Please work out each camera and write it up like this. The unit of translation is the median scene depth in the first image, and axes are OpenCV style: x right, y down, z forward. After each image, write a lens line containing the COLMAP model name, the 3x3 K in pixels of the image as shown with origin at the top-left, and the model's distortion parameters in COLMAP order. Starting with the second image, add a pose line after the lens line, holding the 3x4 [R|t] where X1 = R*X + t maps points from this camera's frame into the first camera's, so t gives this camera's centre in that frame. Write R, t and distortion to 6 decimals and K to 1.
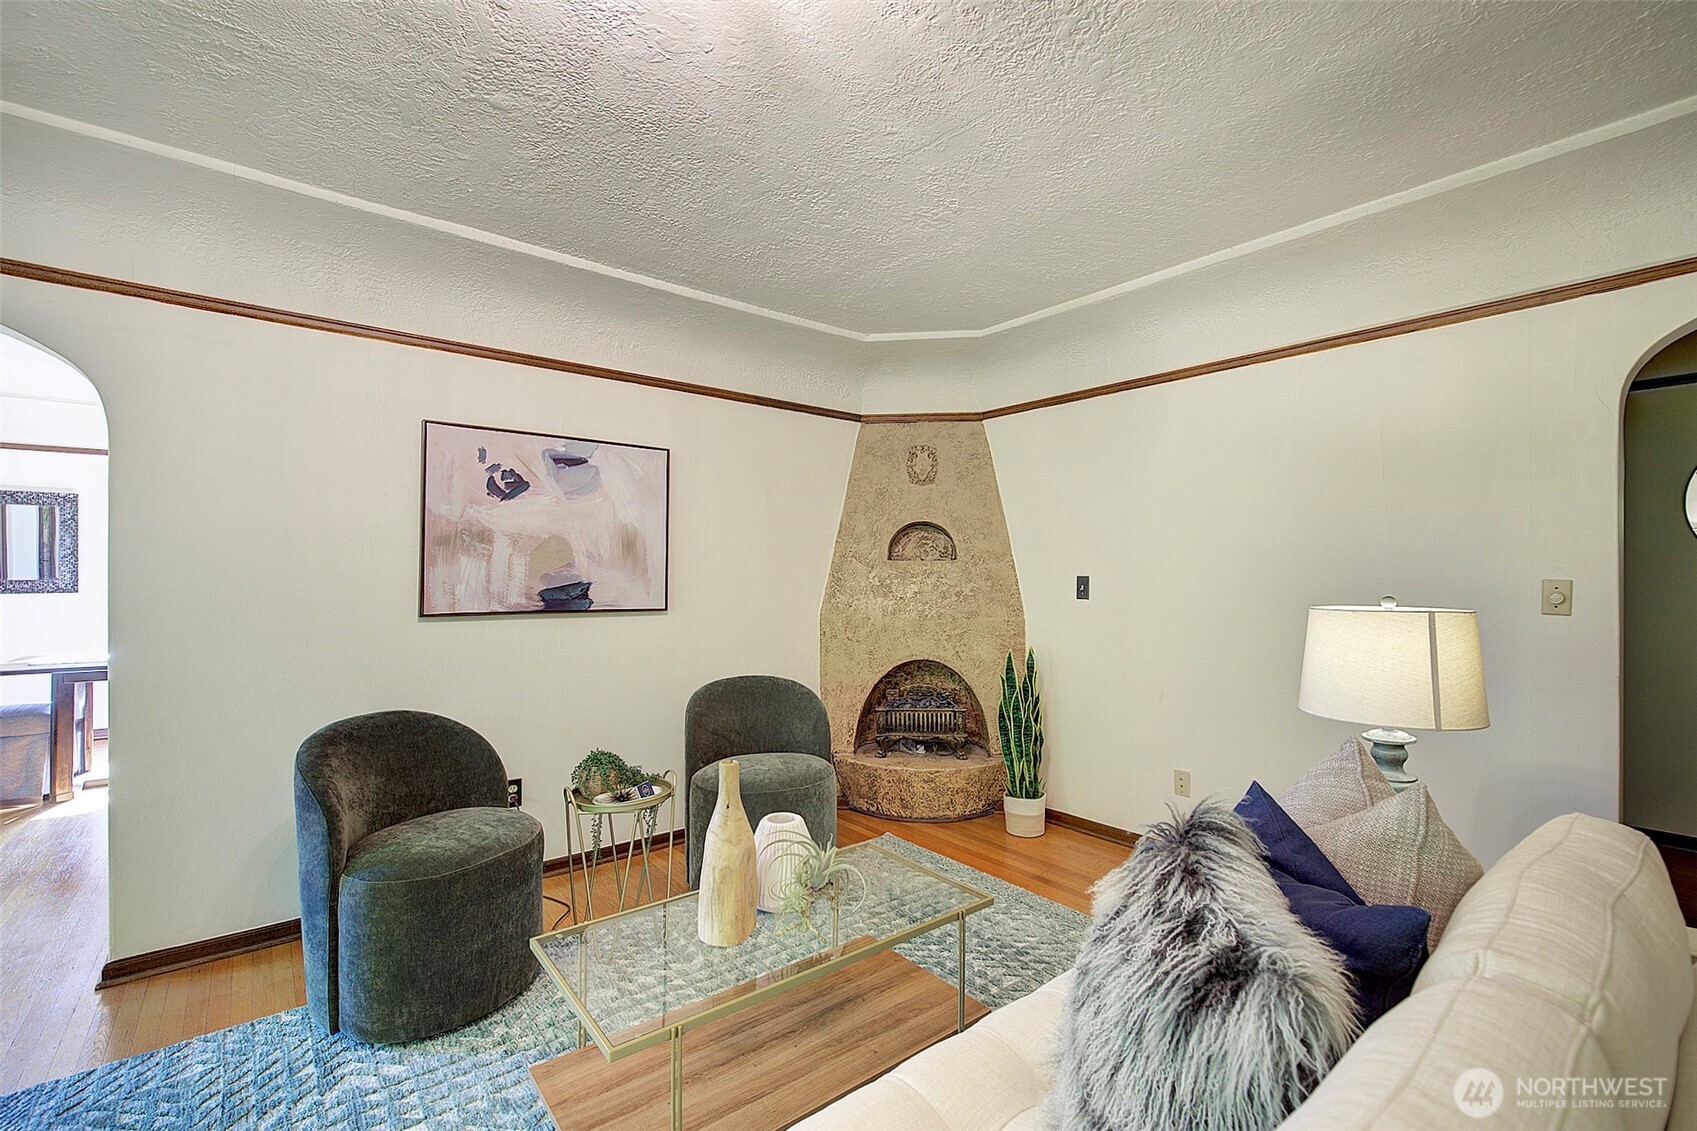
lens RADIAL K [[734.6, 0, 858.7], [0, 734.6, 568.9], [0, 0, 1]] dist [-0.013969, 0.002753]
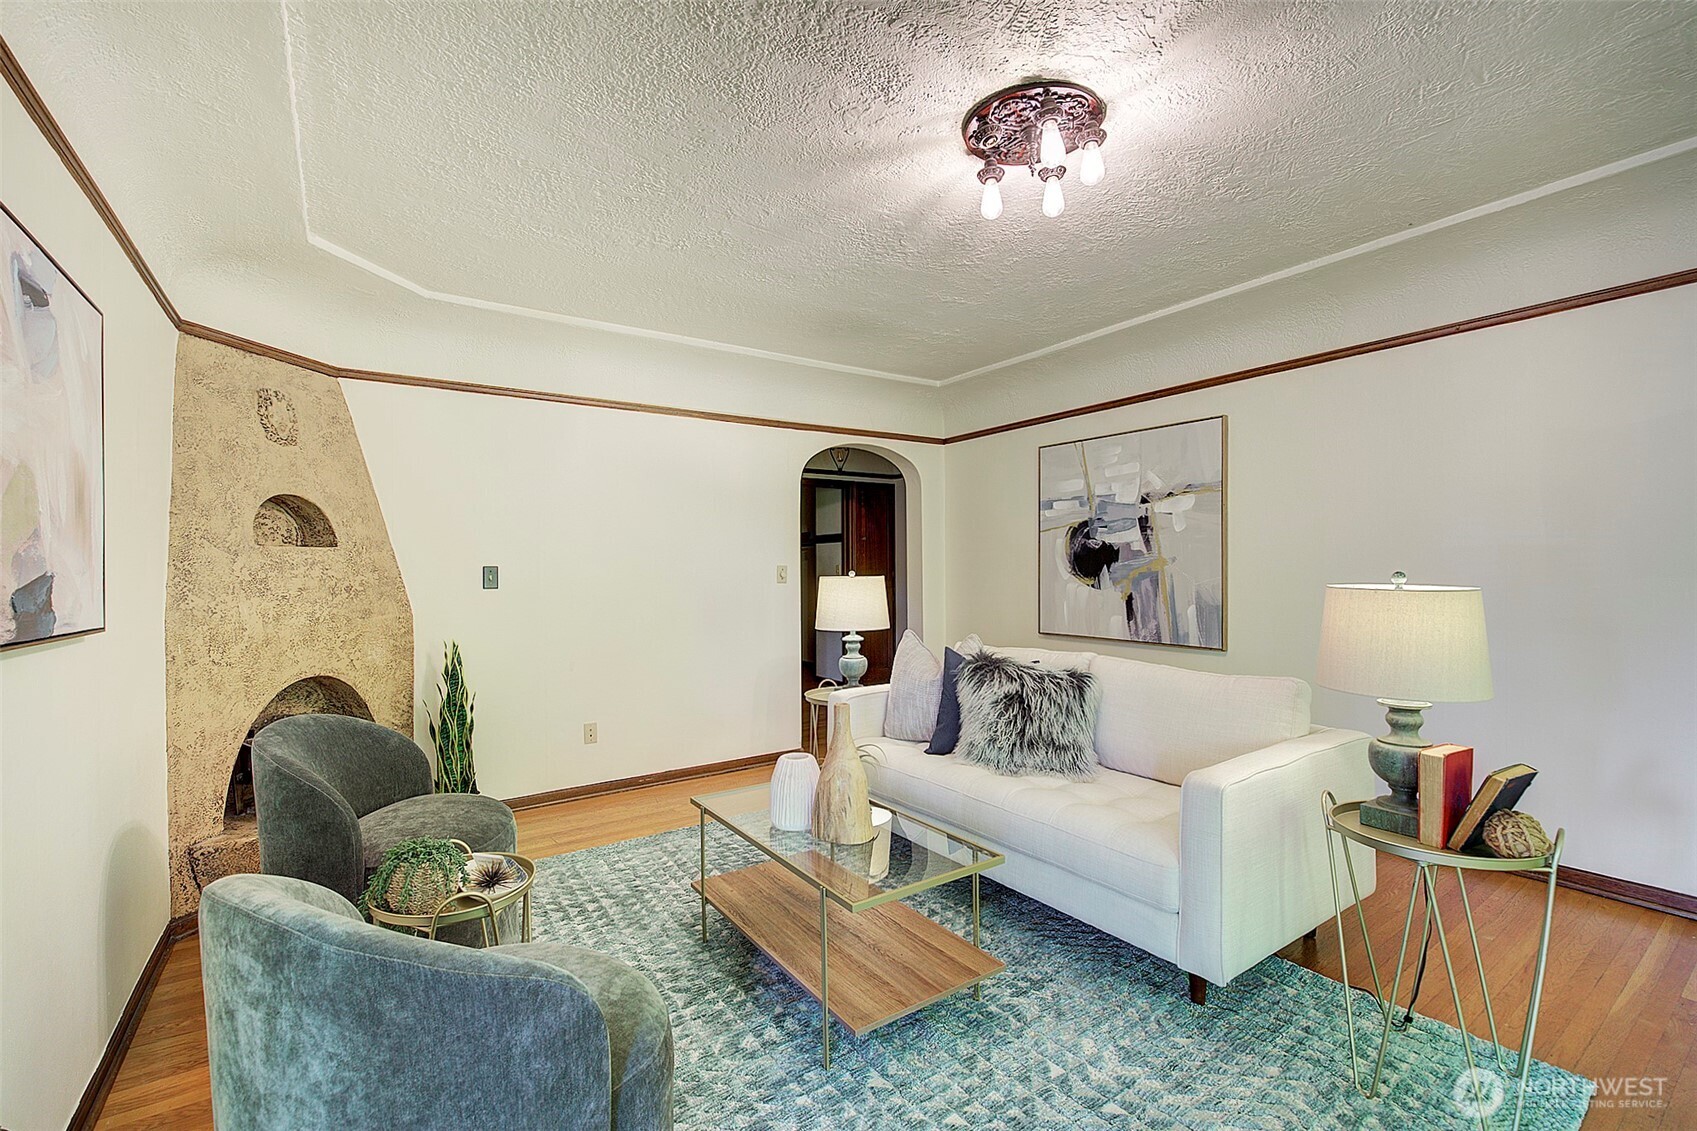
lens RADIAL K [[734.6, 0, 842.8], [0, 734.6, 568.2], [0, 0, 1]] dist [-0.013969, 0.002753]
pose [[0.083138, -0.000864, 0.996538, -0.615336], [0.008057, 0.999968, 0.000195, 0.015126], [-0.996505, 0.008013, 0.083142, 0.384995]]
